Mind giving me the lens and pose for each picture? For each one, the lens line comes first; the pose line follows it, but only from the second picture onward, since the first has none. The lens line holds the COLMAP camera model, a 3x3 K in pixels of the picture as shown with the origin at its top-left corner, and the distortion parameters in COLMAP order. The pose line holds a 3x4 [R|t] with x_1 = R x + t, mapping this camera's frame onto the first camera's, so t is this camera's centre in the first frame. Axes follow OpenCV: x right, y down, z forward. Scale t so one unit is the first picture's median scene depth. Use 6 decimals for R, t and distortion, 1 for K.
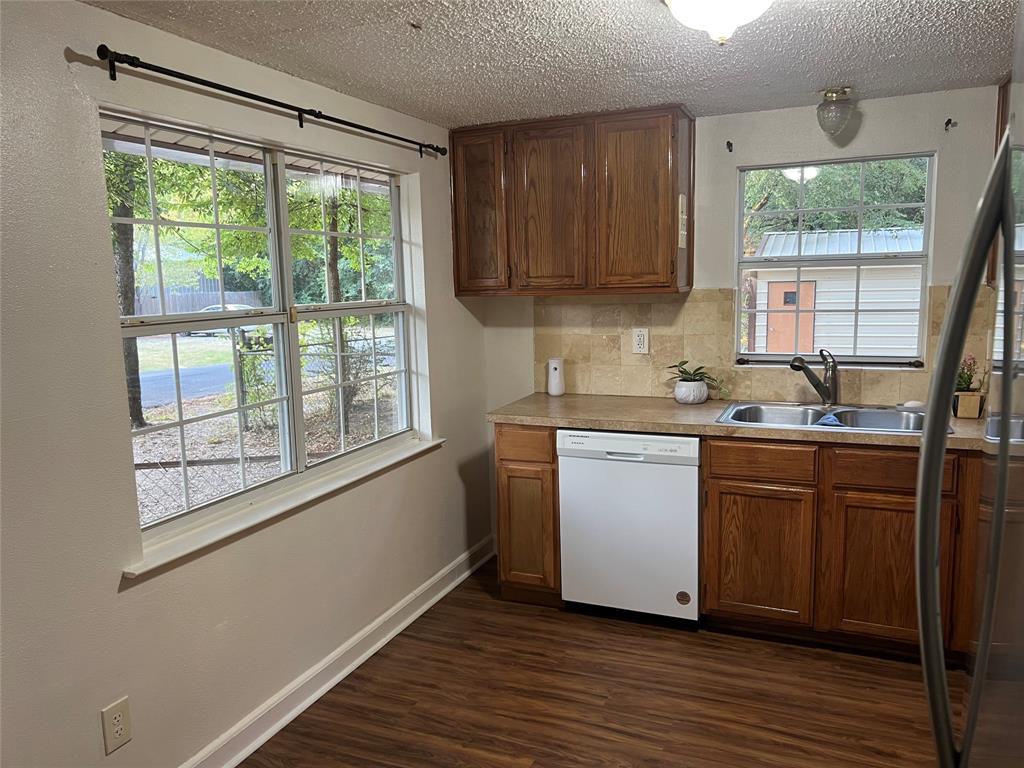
lens RADIAL K [[769.0, 0, 516.9], [0, 769.0, 387.7], [0, 0, 1]] dist [0.100110, -0.138103]
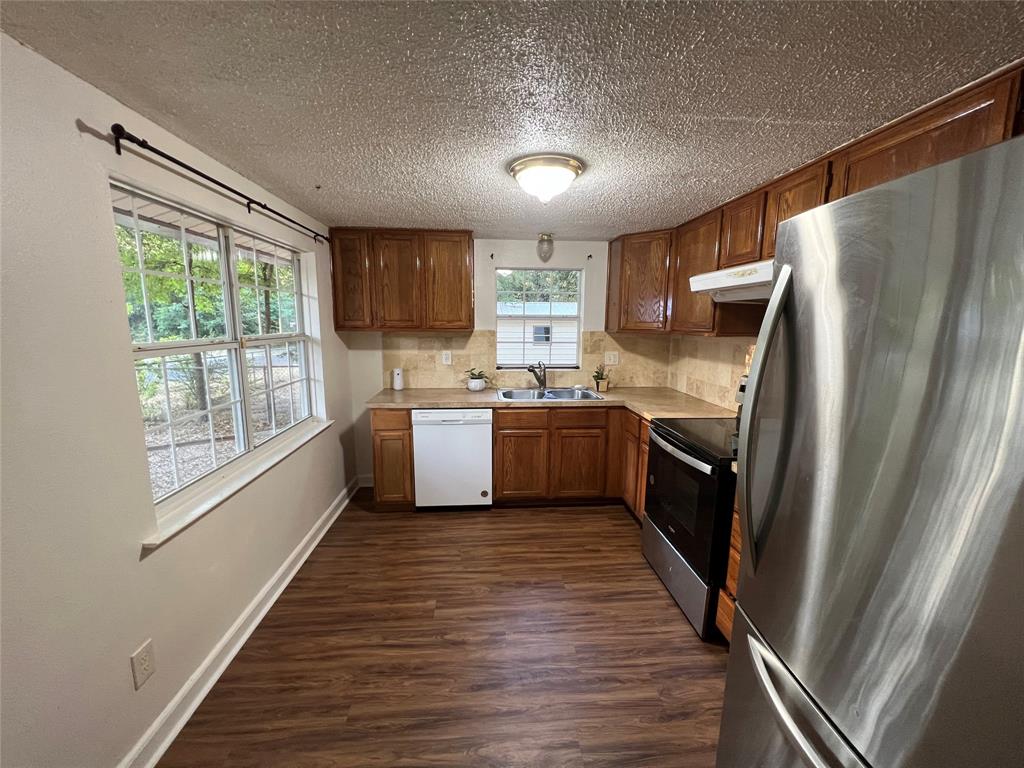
lens RADIAL K [[410.0, 0, 513.7], [0, 410.0, 385.8], [0, 0, 1]] dist [0.000005, -0.000083]
pose [[0.888885, -0.041514, 0.456245, -0.159953], [0.036177, 0.999137, 0.020430, -0.009596], [-0.456699, -0.001655, 0.889620, 0.078563]]
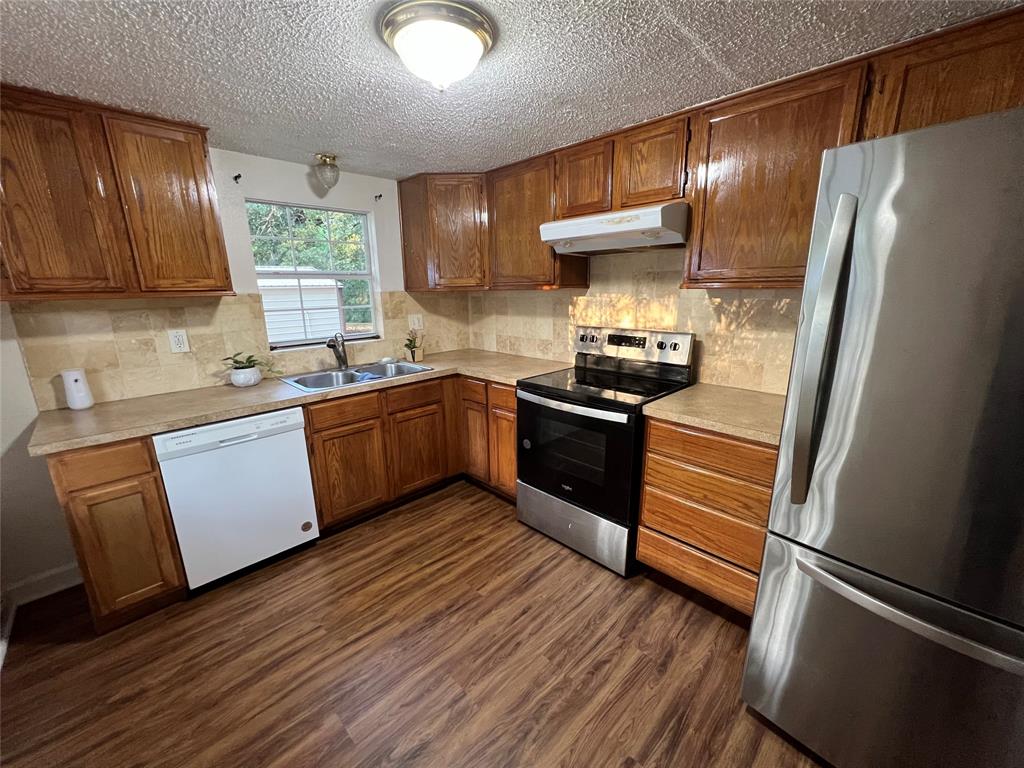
lens RADIAL K [[410.0, 0, 513.7], [0, 410.0, 385.8], [0, 0, 1]] dist [0.000005, -0.000083]
pose [[0.379069, -0.201484, 0.903167, -0.229389], [0.137377, 0.977446, 0.160396, -0.029157], [-0.915114, 0.063273, 0.398199, 0.363461]]
